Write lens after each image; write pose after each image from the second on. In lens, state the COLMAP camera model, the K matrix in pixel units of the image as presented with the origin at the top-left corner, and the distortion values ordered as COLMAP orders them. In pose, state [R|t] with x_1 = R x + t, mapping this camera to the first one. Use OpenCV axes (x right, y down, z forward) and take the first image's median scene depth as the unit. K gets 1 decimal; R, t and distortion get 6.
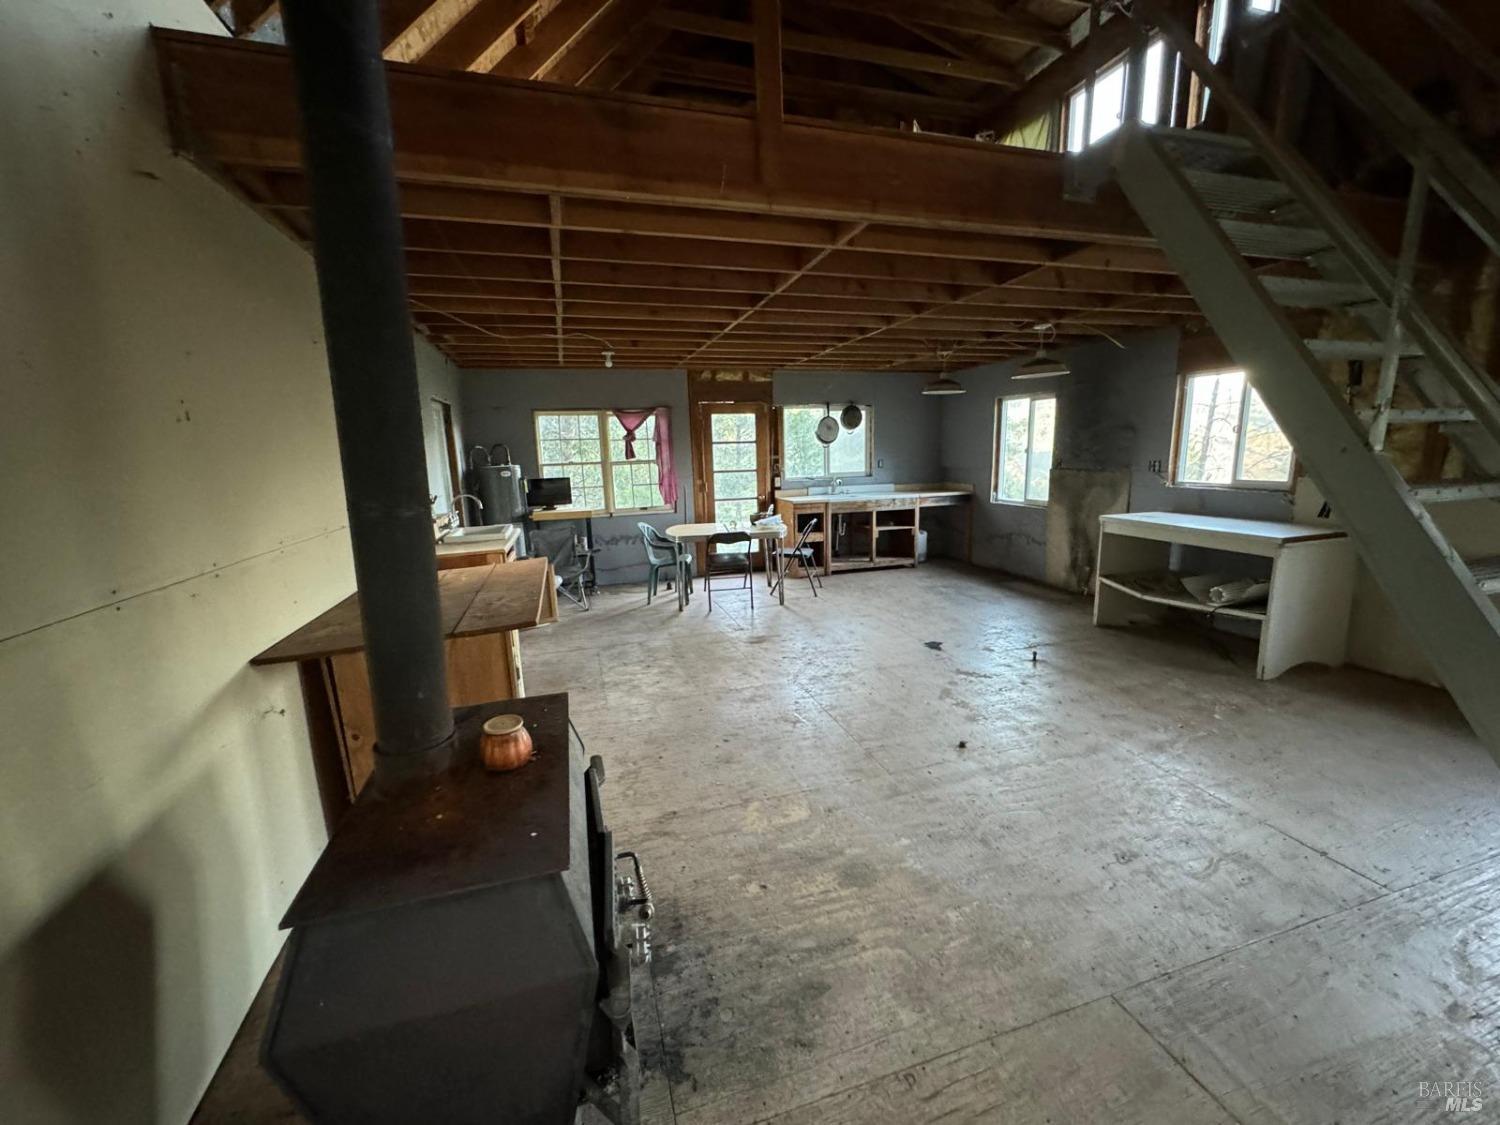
lens RADIAL K [[601.2, 0, 748.3], [0, 601.2, 558.1], [0, 0, 1]] dist [-0.000336, -0.000098]
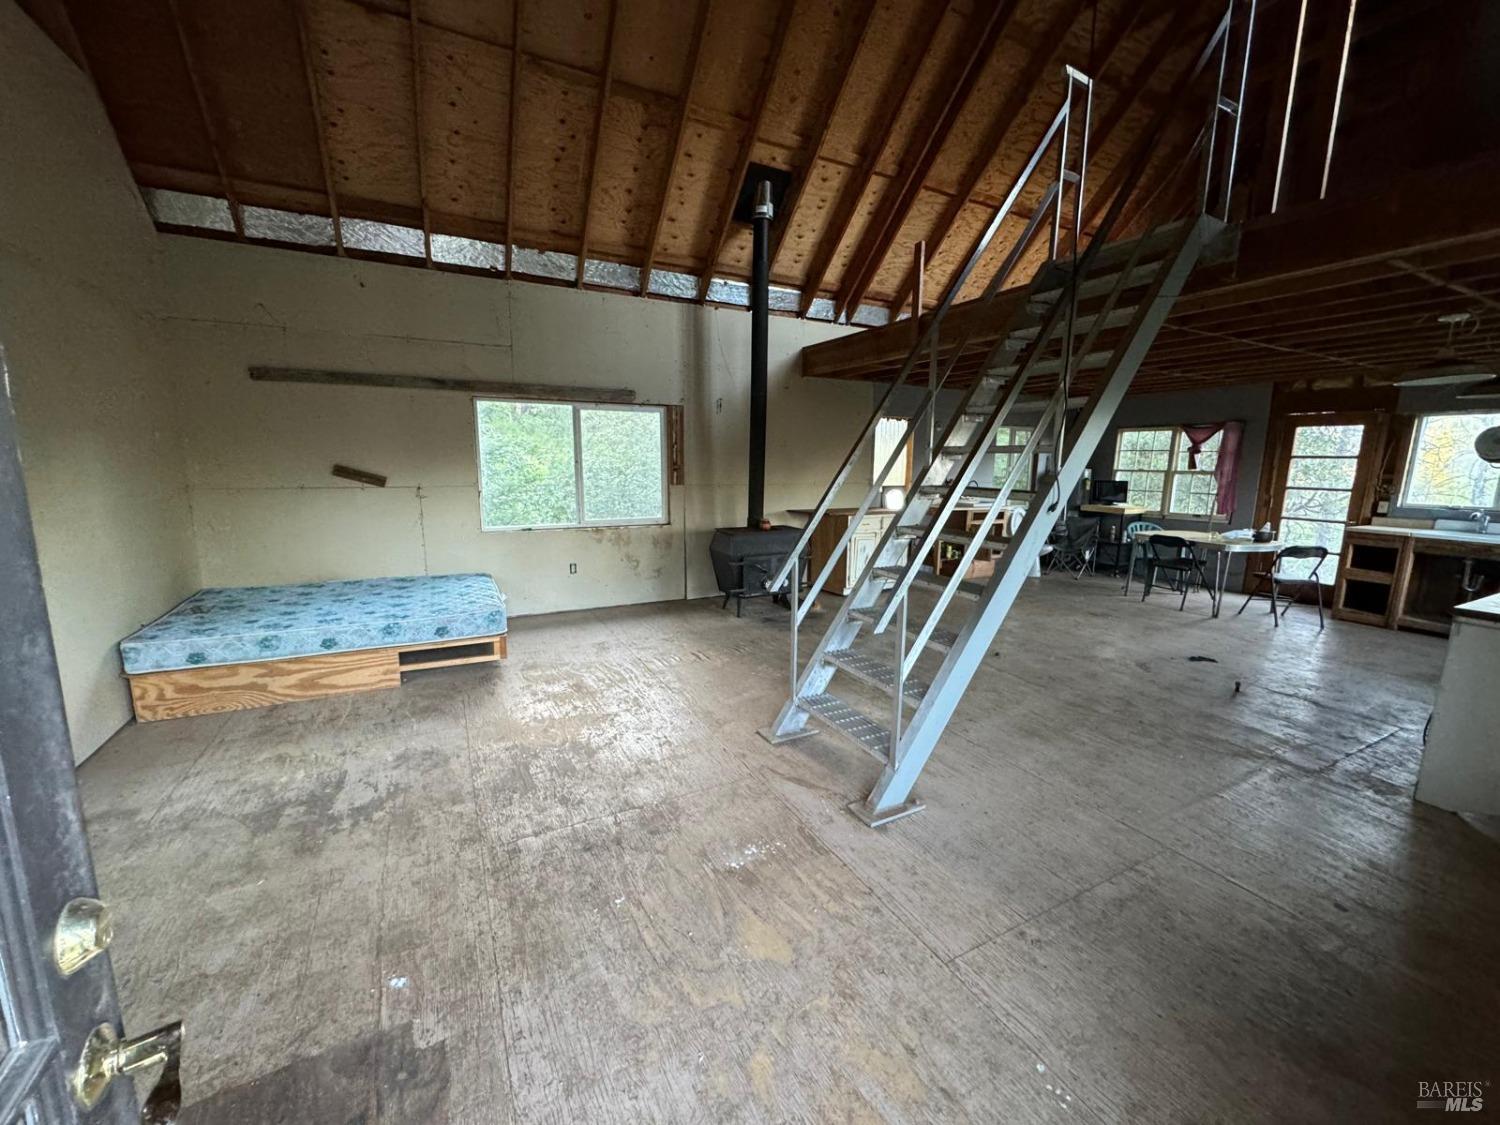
lens RADIAL K [[601.2, 0, 746.7], [0, 601.2, 562.2], [0, 0, 1]] dist [-0.000336, -0.000098]
pose [[0.188038, 0.196409, -0.962323, 0.732480], [-0.190925, 0.968420, 0.160347, -0.021183], [0.963426, 0.153580, 0.219599, -0.001194]]
